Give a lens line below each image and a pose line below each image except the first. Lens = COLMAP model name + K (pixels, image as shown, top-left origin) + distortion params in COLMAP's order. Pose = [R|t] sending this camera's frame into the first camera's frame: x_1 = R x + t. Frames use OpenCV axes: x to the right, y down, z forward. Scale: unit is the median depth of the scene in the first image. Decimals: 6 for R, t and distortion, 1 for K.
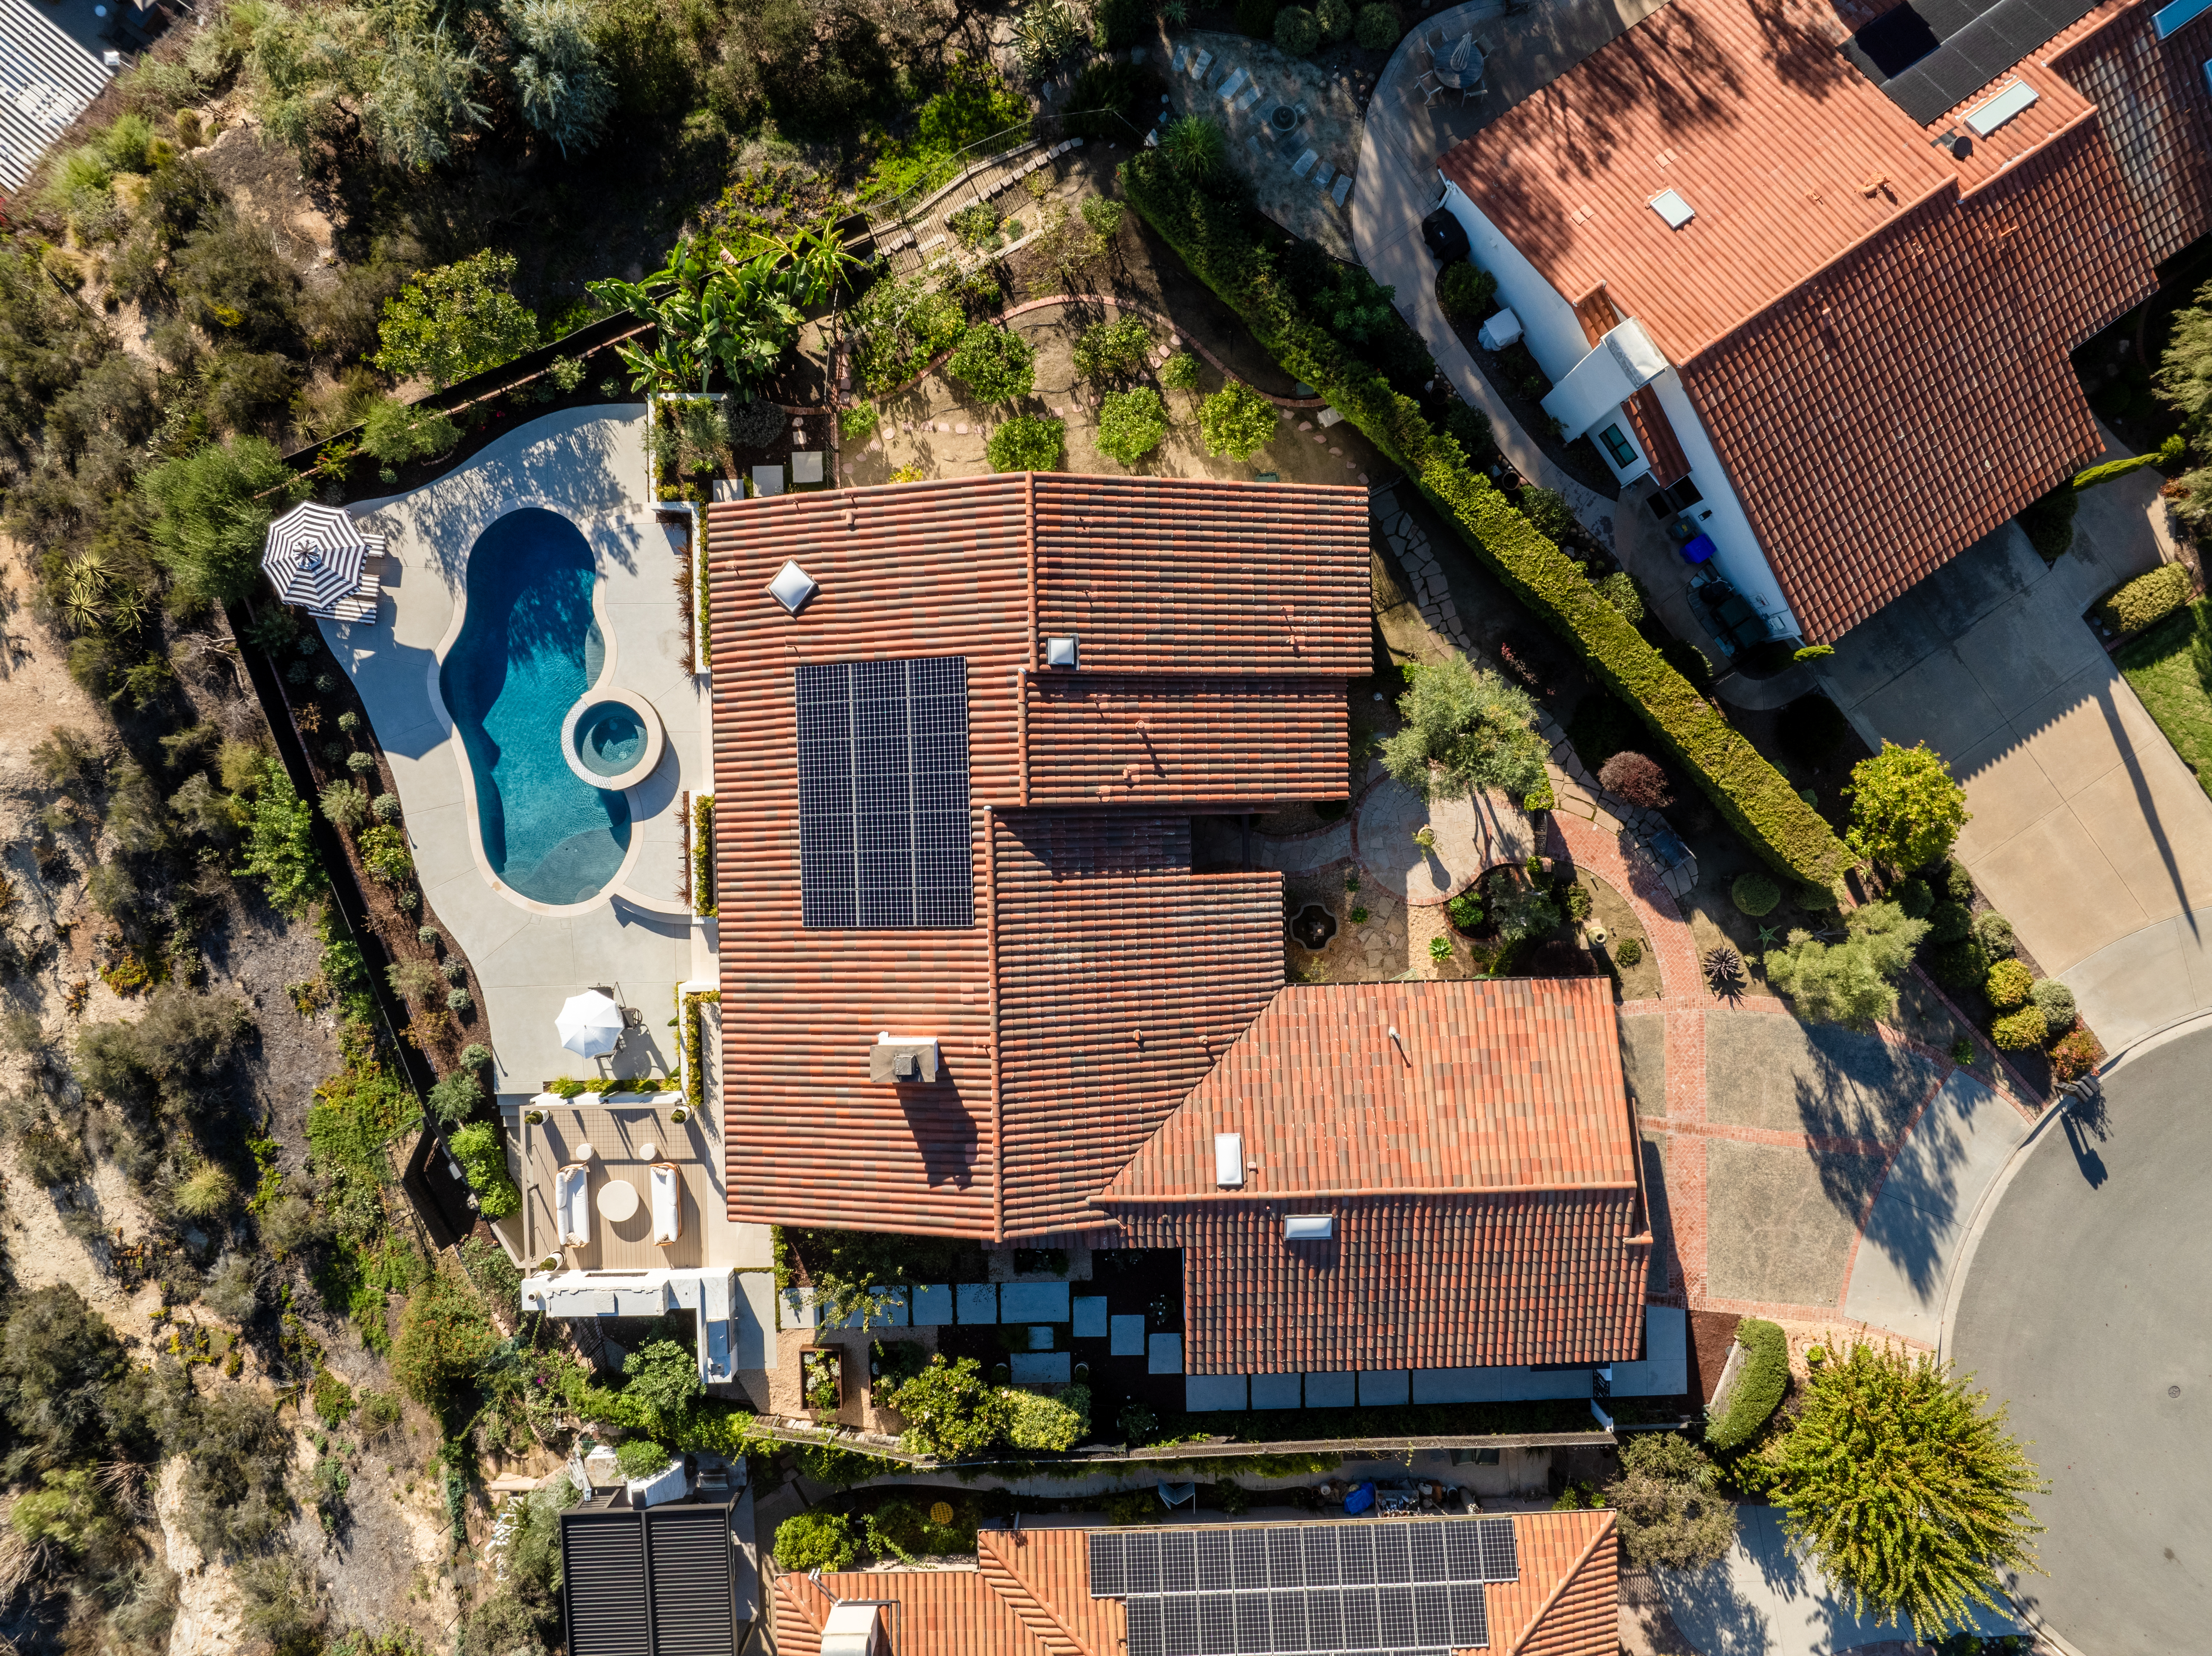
lens RADIAL K [[1530.0, 0, 1111.1], [0, 1530.0, 831.0], [0, 0, 1]] dist [-0.051431, 0.023578]
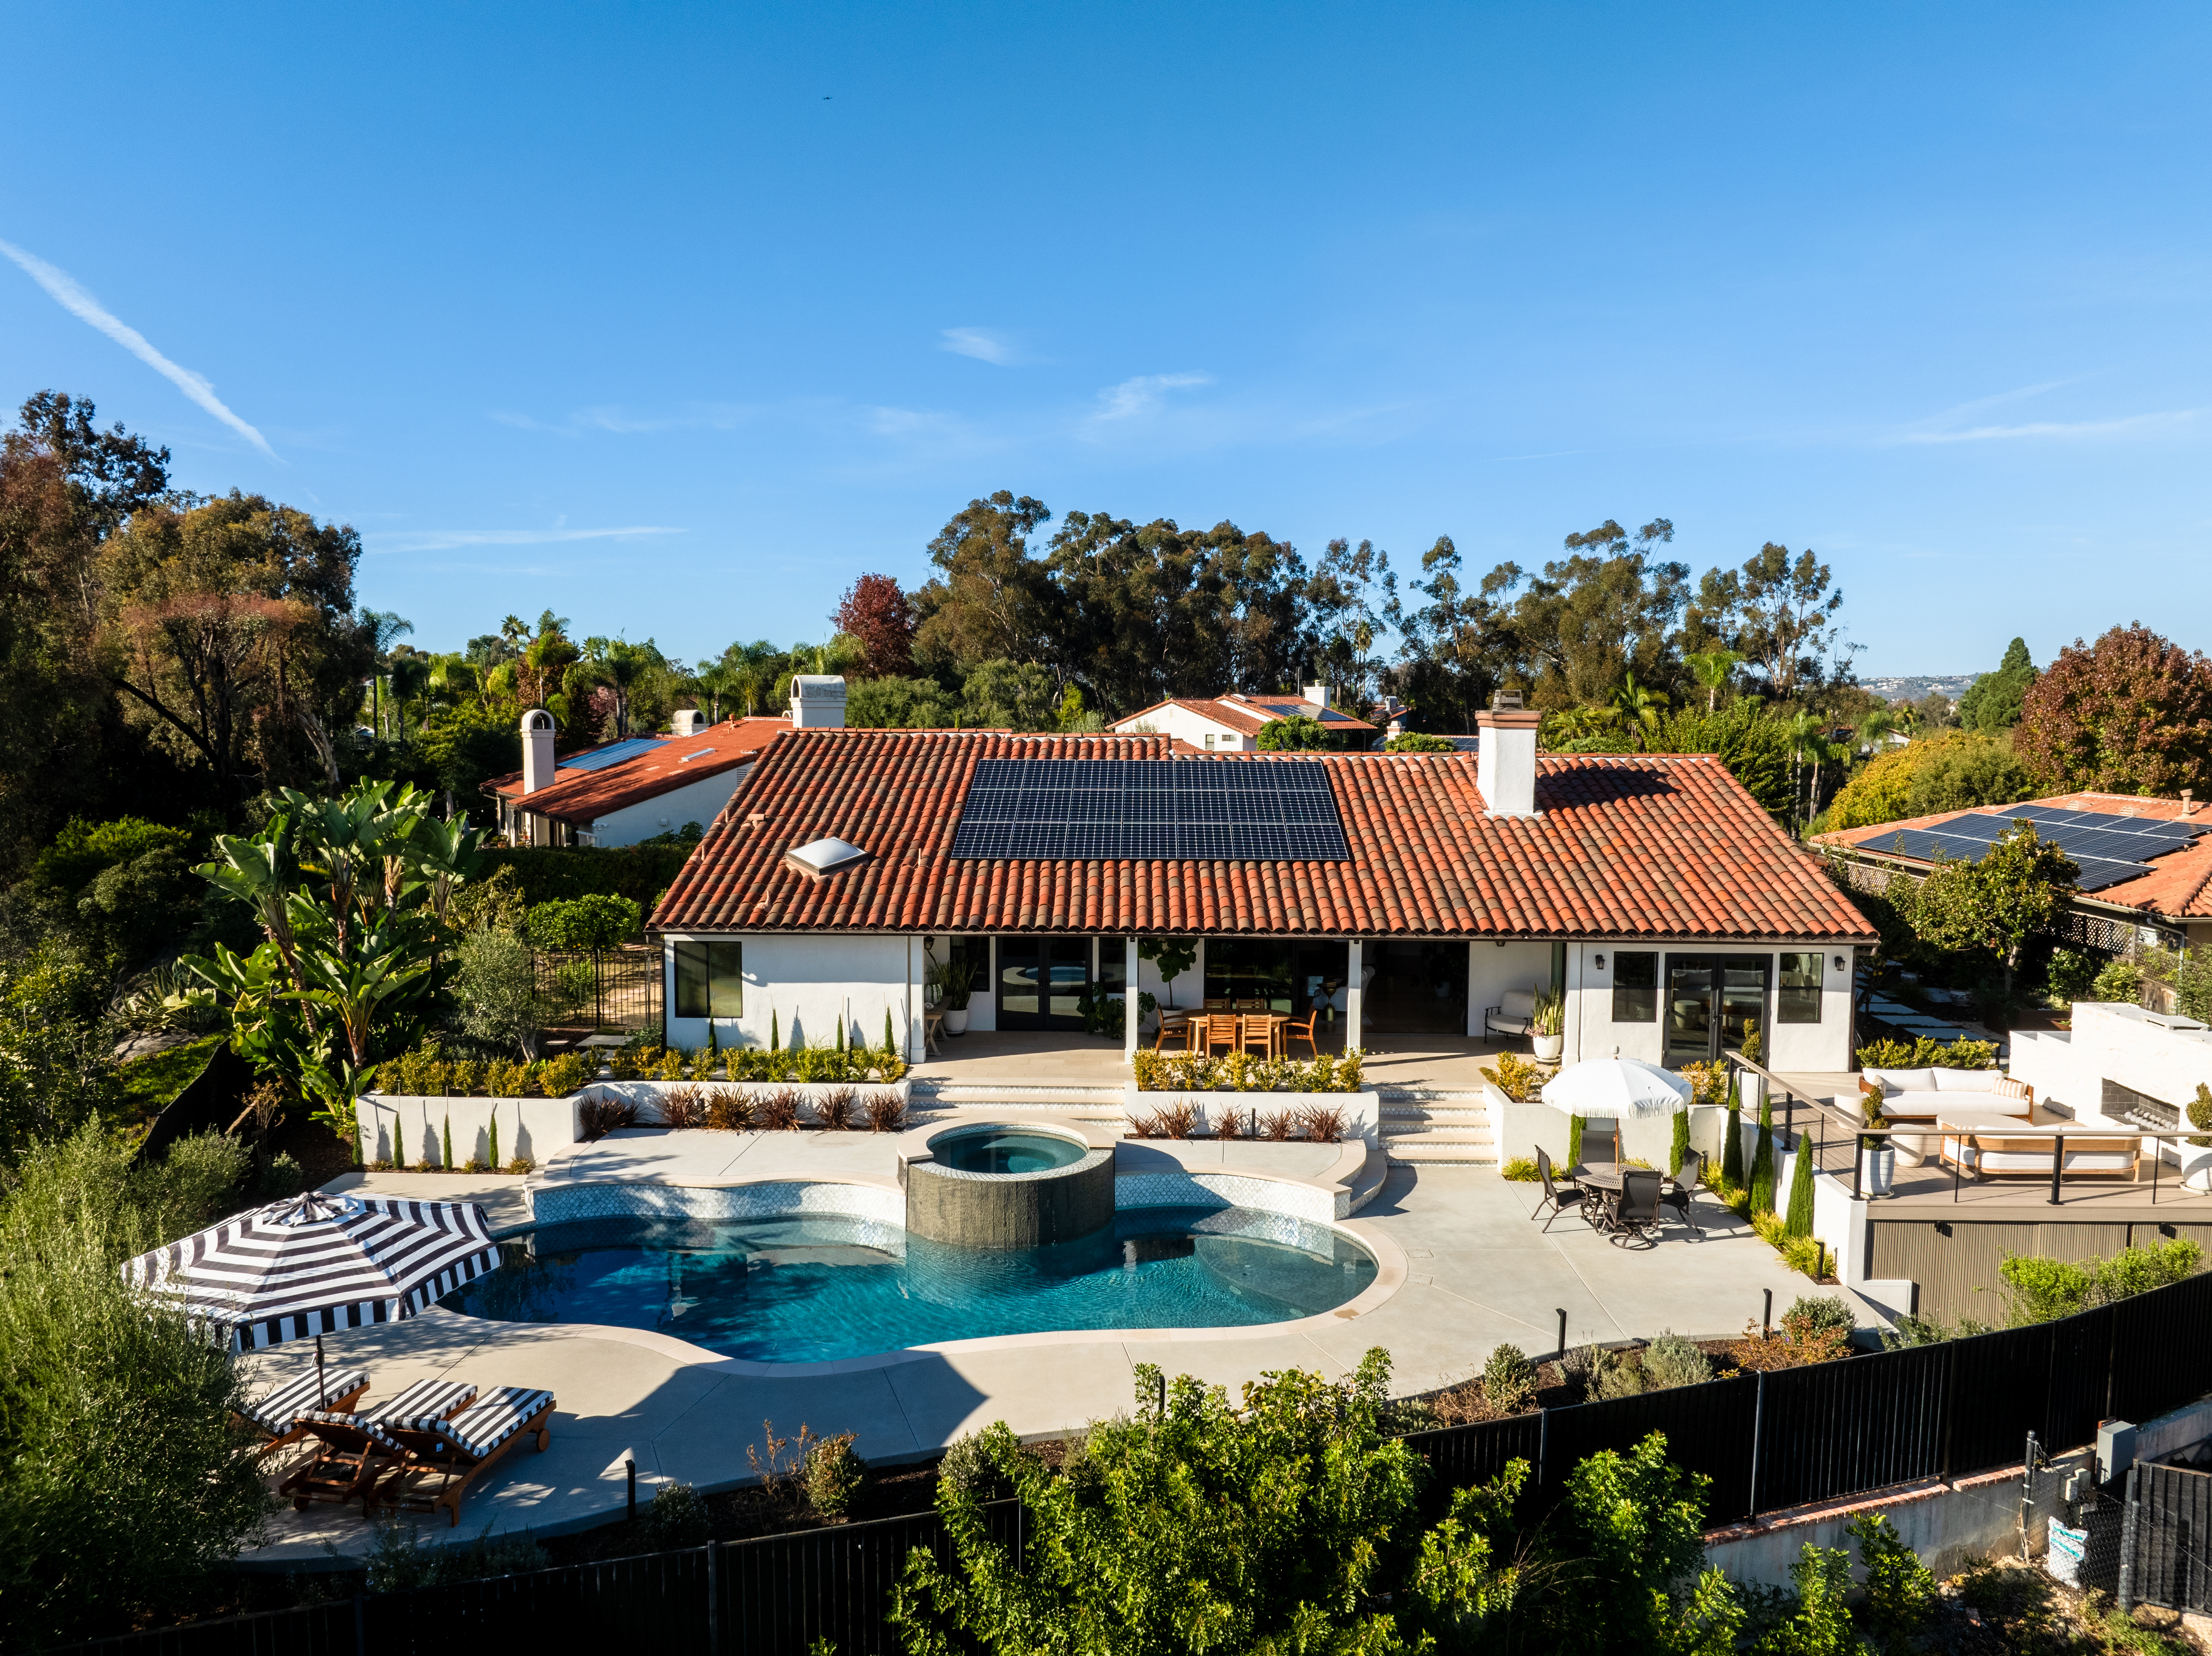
lens RADIAL K [[1559.6, 0, 1096.1], [0, 1559.6, 800.1], [0, 0, 1]] dist [-0.040235, -0.004549]
pose [[0.065609, -0.077517, 0.994830, -0.786410], [0.997833, 0.000212, -0.065791, -0.000348], [0.004889, 0.996991, 0.077363, 0.839295]]
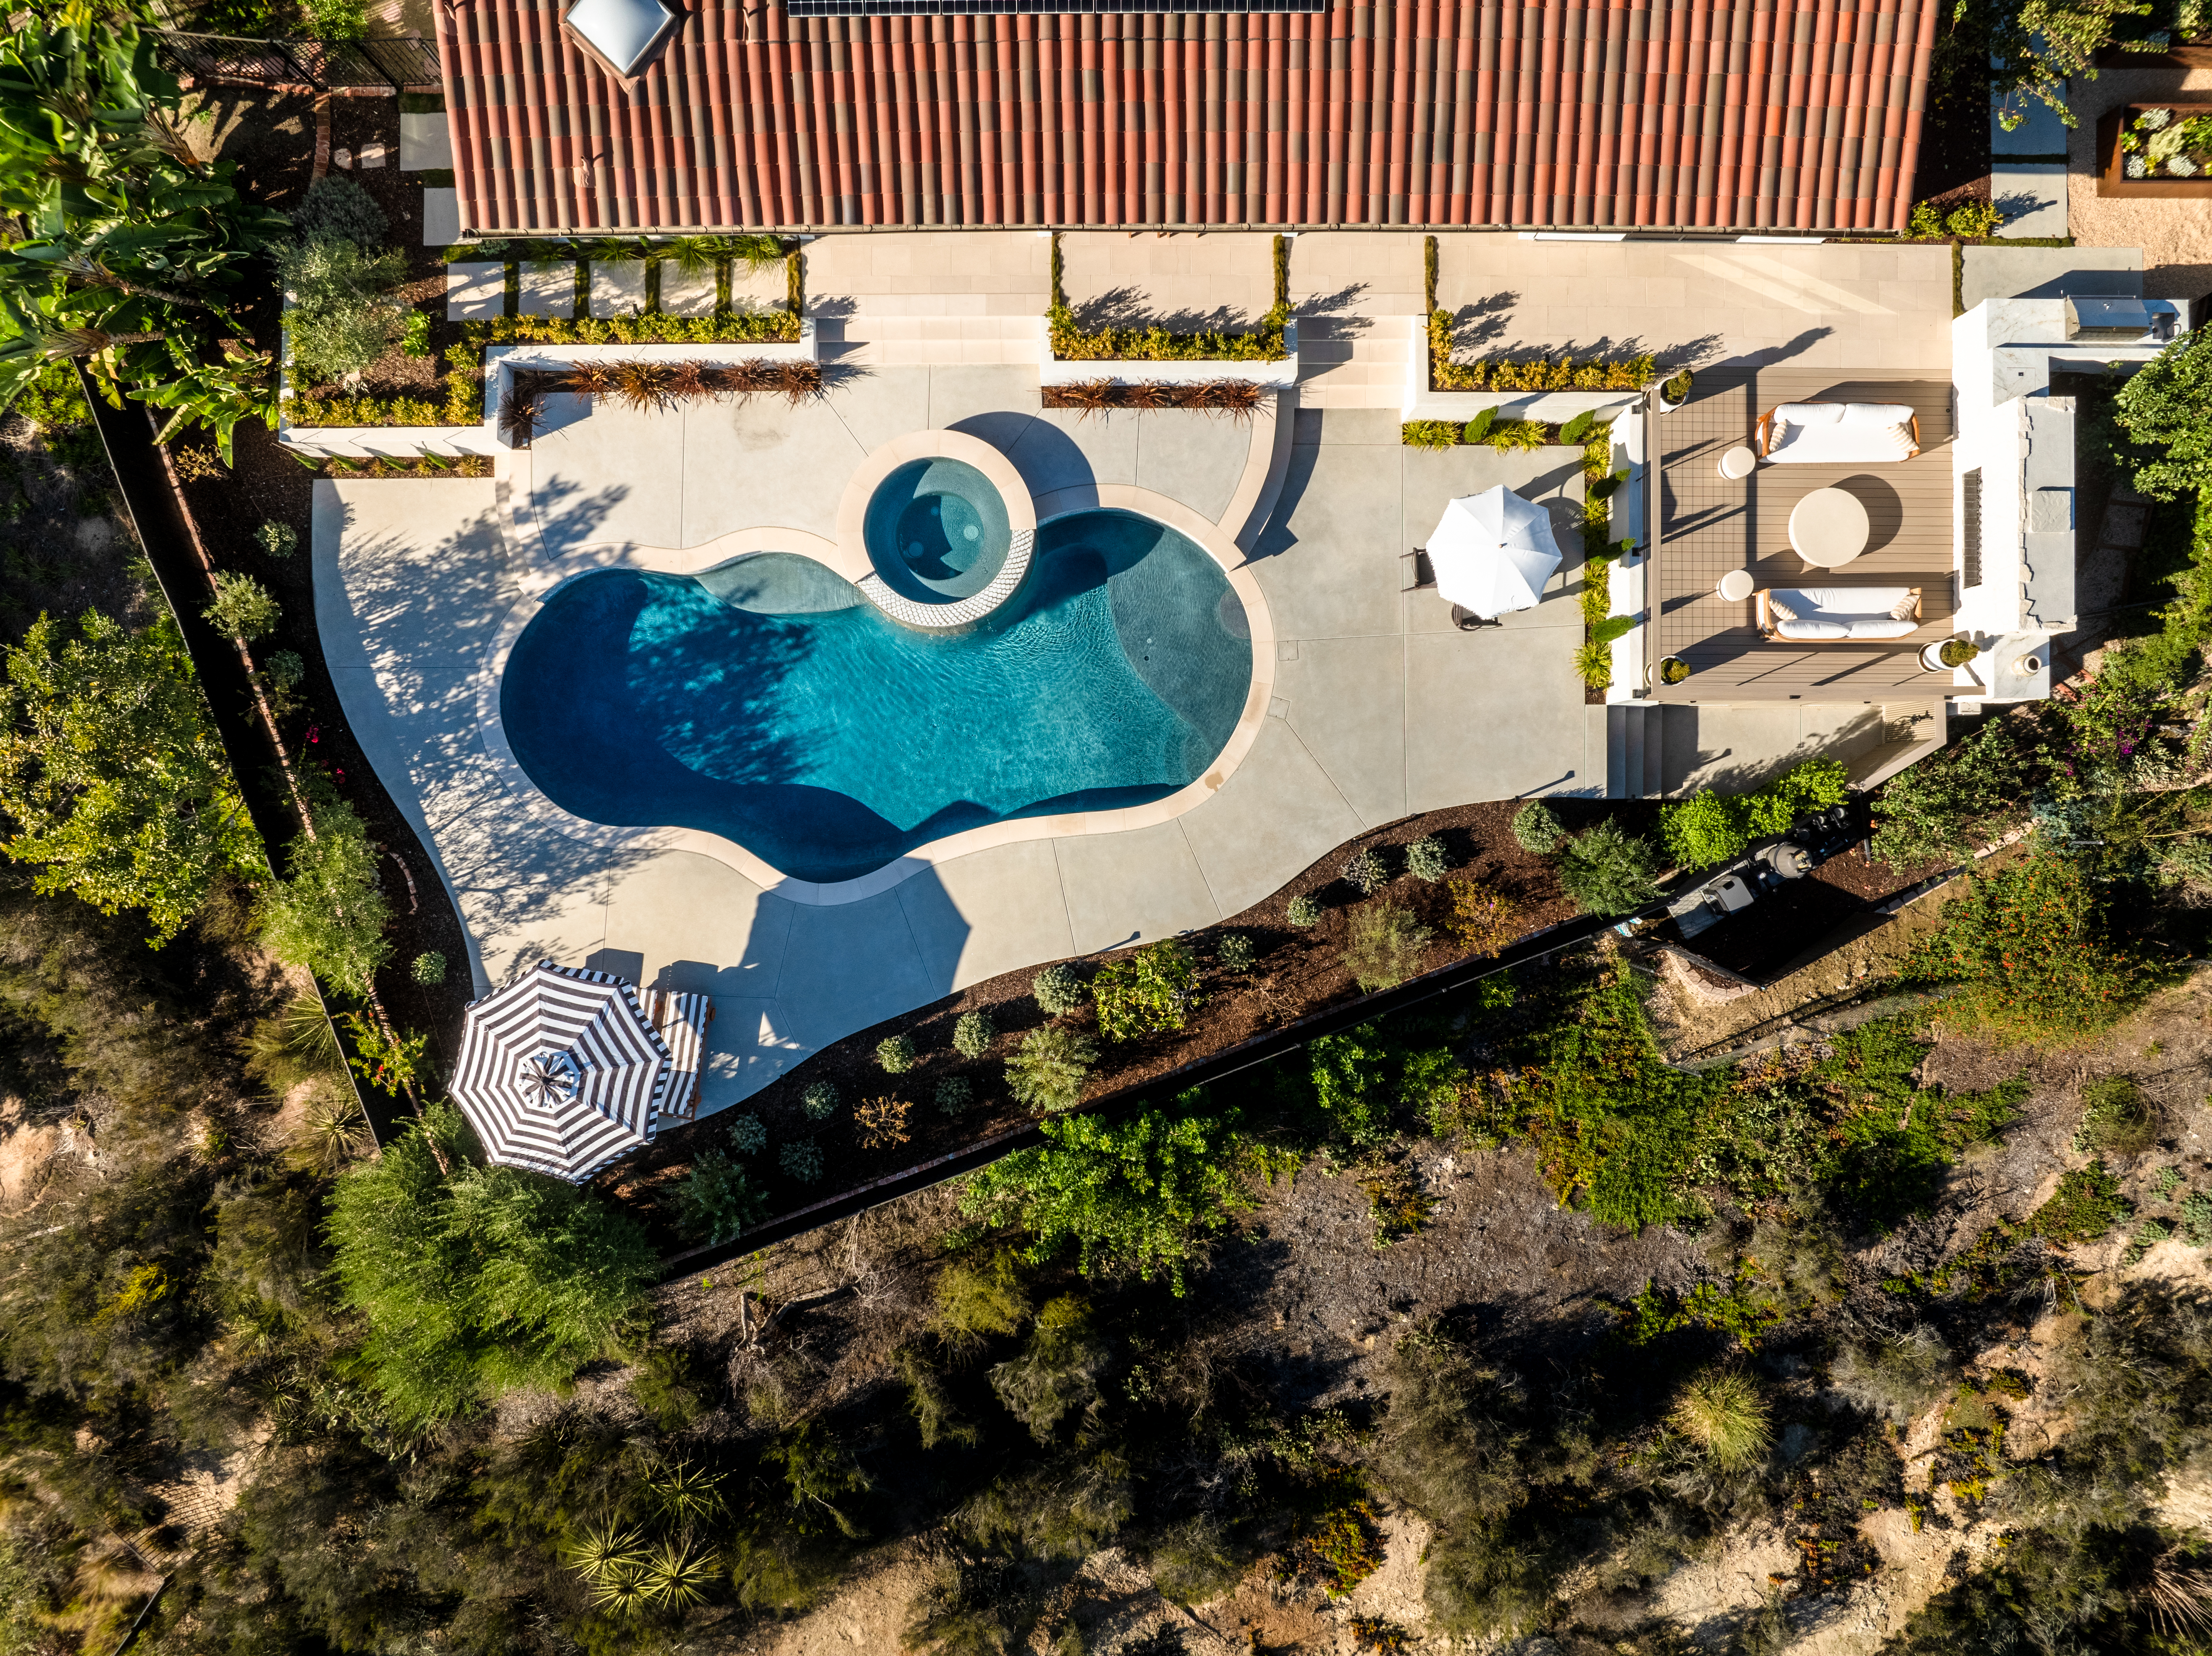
lens RADIAL K [[1530.0, 0, 1111.1], [0, 1530.0, 831.0], [0, 0, 1]] dist [-0.051431, 0.023578]
pose [[0.022231, -0.999697, -0.010566, -0.417148], [0.999752, 0.022241, -0.000831, 0.001390], [0.001065, -0.010545, 0.999944, 0.470060]]
